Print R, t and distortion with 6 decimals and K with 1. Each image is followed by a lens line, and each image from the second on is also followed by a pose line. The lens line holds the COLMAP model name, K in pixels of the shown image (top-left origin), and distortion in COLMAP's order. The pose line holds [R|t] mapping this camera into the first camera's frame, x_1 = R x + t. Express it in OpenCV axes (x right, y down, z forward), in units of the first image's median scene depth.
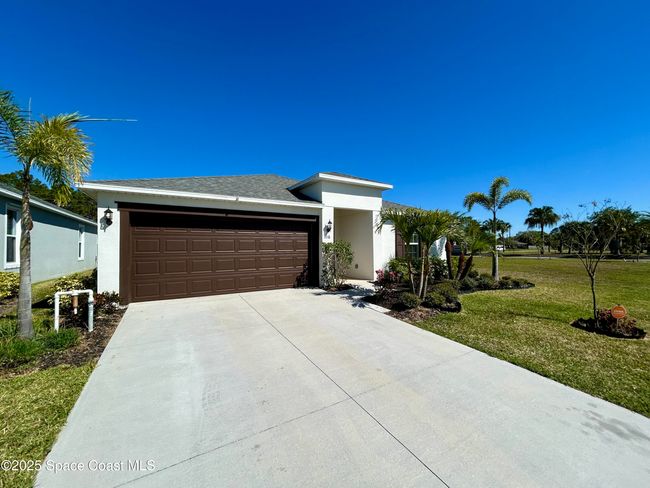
lens RADIAL K [[266.7, 0, 325.0], [0, 266.7, 244.0], [0, 0, 1]] dist [0.000387, 0.000131]
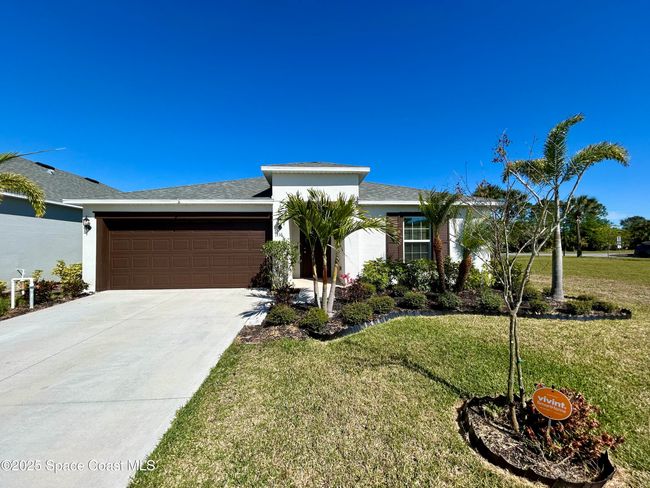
lens RADIAL K [[266.7, 0, 325.0], [0, 266.7, 244.0], [0, 0, 1]] dist [0.000387, 0.000131]
pose [[0.878256, -0.005800, -0.478155, 0.681388], [0.007111, 0.999974, 0.000932, 0.004799], [0.478137, -0.004218, 0.878275, 0.324677]]
